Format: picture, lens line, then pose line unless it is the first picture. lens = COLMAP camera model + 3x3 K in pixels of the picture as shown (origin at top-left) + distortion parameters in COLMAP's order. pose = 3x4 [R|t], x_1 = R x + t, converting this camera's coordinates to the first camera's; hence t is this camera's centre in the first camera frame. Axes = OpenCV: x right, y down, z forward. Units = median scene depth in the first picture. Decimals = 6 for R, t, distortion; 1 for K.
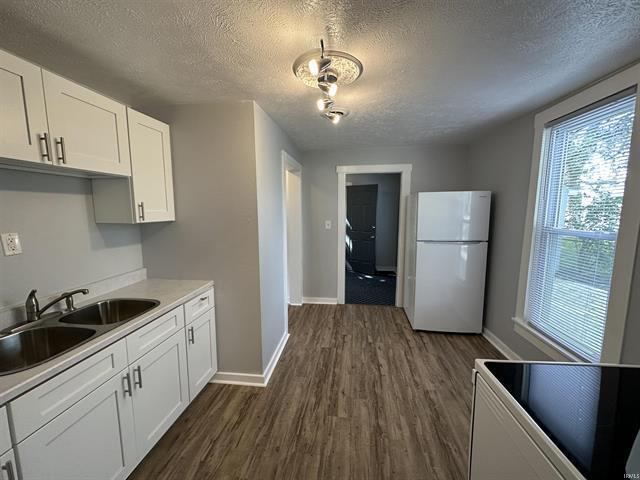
lens RADIAL K [[254.5, 0, 320.0], [0, 254.5, 240.0], [0, 0, 1]] dist [-0.000652, -0.000234]
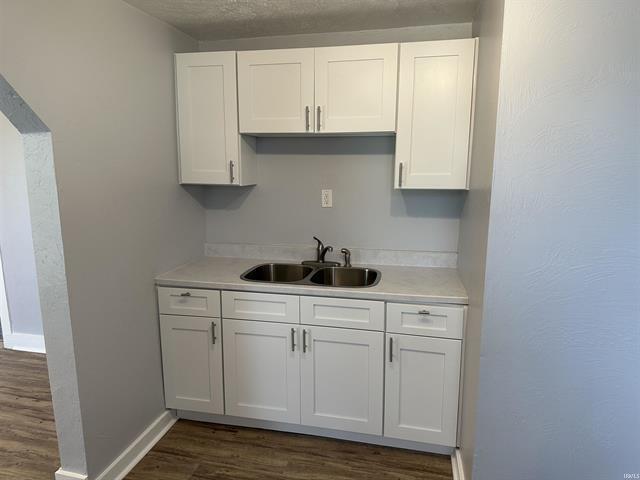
lens RADIAL K [[450.0, 0, 320.0], [0, 450.0, 240.0], [0, 0, 1]] dist [0.102638, -0.117257]
pose [[-0.106400, 0.176240, -0.978580, 0.821554], [-0.120254, 0.974662, 0.188610, -0.165309], [0.987025, 0.137746, -0.082511, 0.992603]]
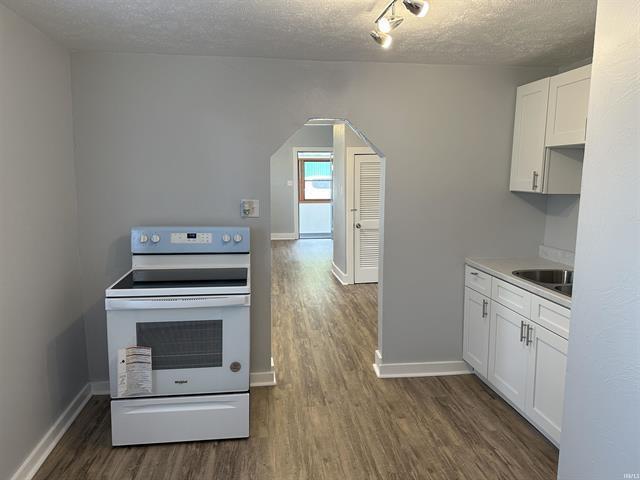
lens RADIAL K [[475.9, 0, 319.2], [0, 475.9, 232.2], [0, 0, 1]] dist [-0.006650, -0.008015]
pose [[-0.967226, 0.029844, -0.252157, 0.567145], [-0.034658, 0.968258, 0.247537, -0.314222], [0.251540, 0.248164, -0.935490, 2.218790]]
